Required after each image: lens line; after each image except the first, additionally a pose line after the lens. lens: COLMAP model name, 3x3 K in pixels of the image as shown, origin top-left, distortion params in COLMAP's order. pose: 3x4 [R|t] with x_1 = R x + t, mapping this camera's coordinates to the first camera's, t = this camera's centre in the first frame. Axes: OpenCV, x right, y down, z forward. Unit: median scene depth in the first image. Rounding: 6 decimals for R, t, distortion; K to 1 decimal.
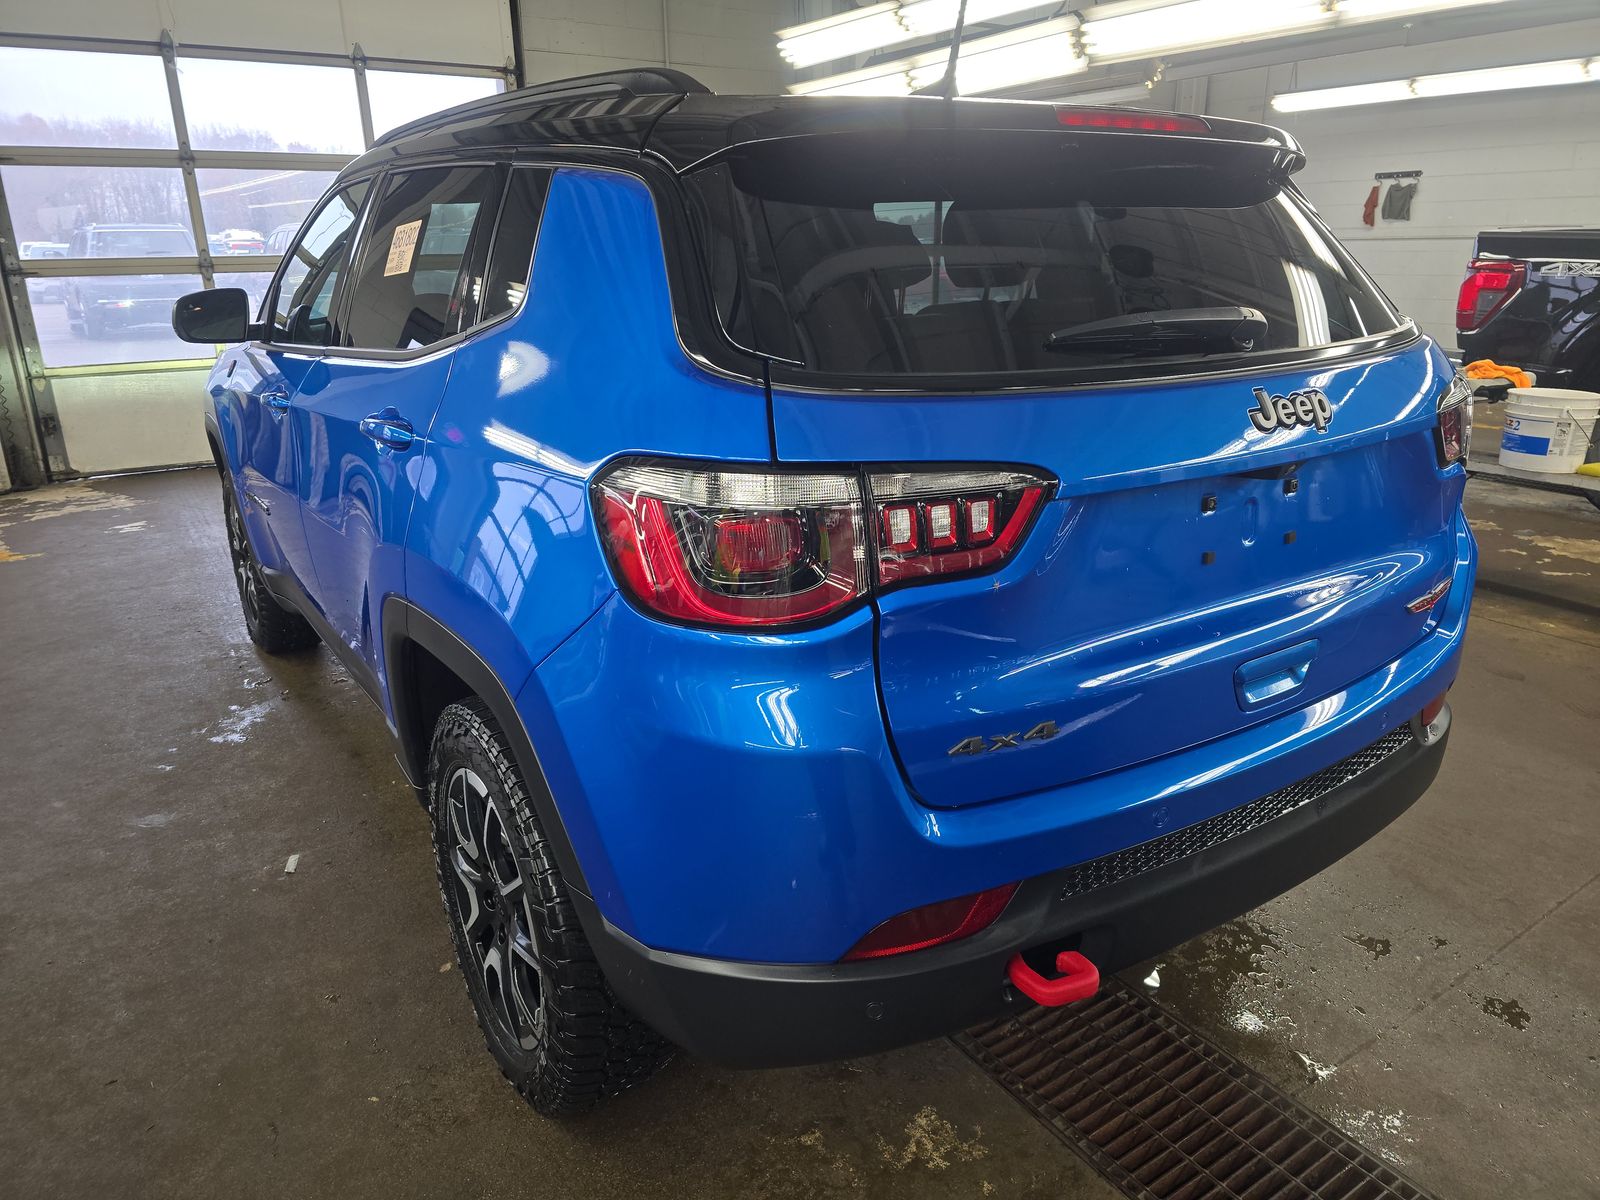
lens RADIAL K [[1082.4, 0, 797.4], [0, 1082.4, 587.9], [0, 0, 1]] dist [0.024692, -0.005503]
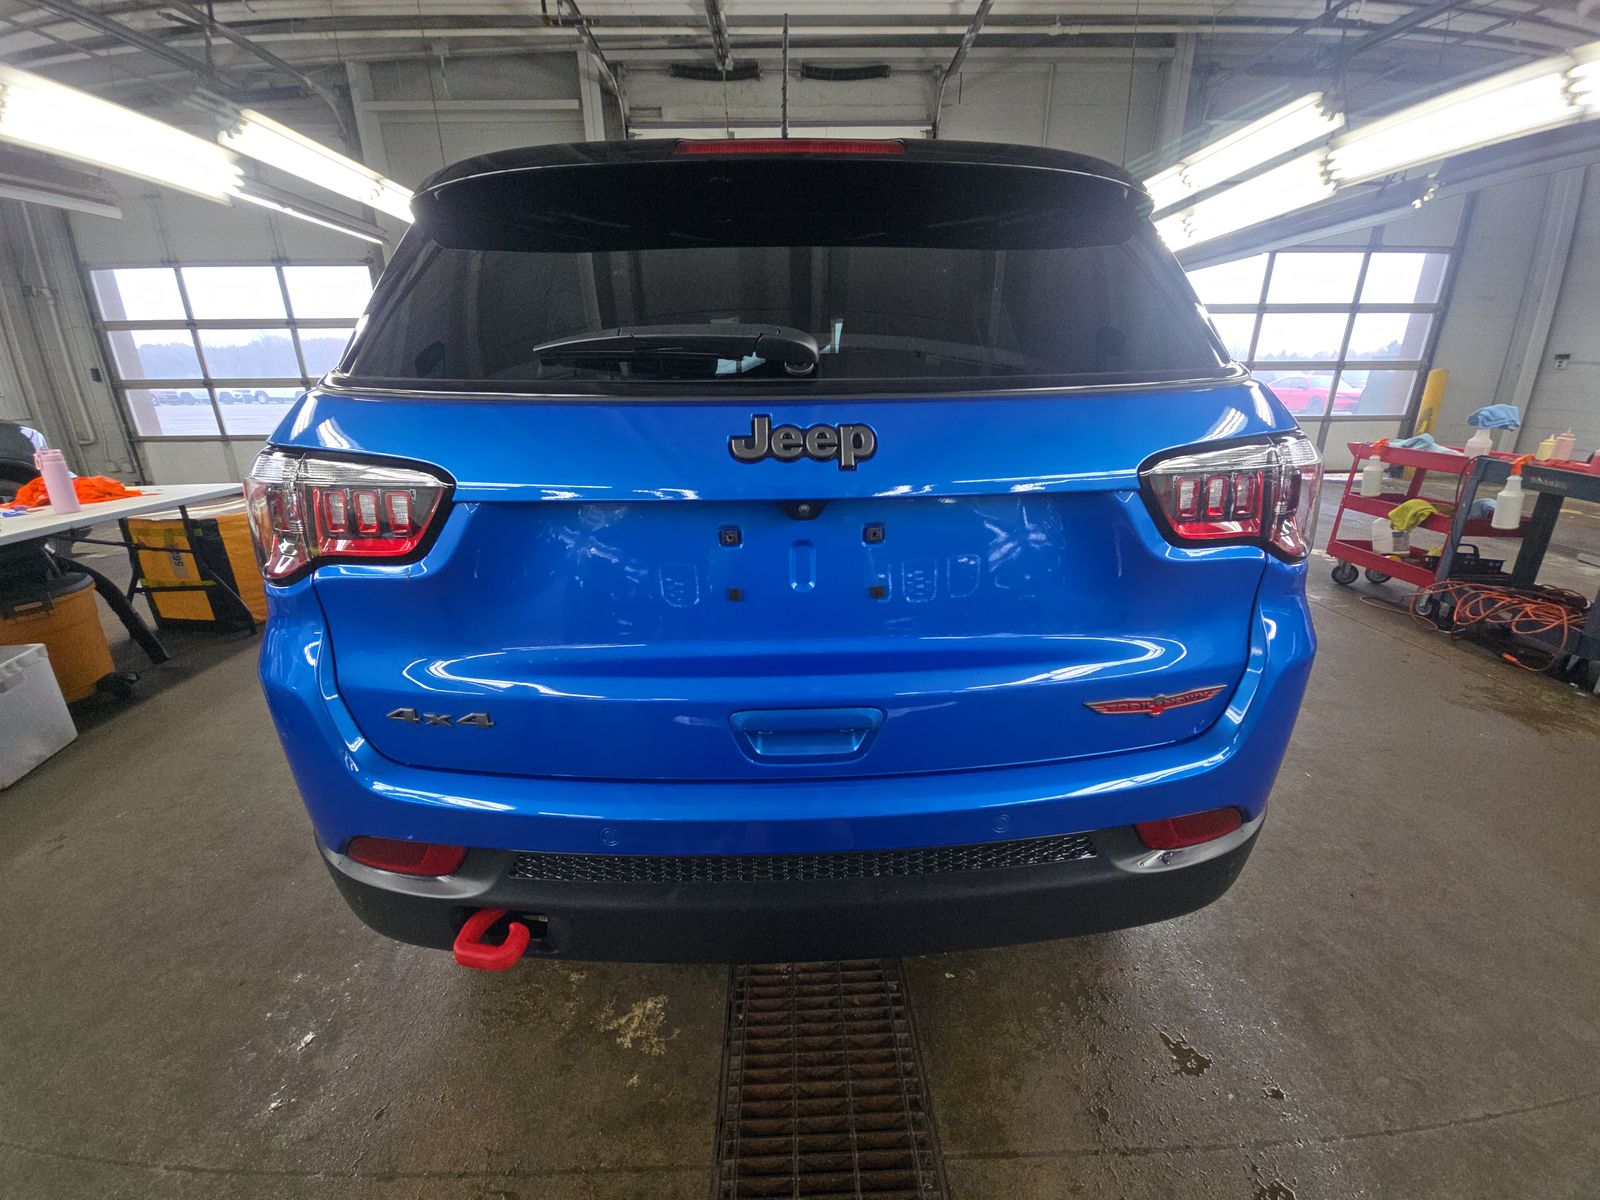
lens RADIAL K [[651.2, 0, 815.6], [0, 651.2, 591.1], [0, 0, 1]] dist [-0.014417, -0.000819]
pose [[0.845980, 0.167155, -0.506337, 0.574916], [-0.158324, 0.985512, 0.060818, -0.060939], [0.509168, 0.028715, 0.860188, 0.433090]]
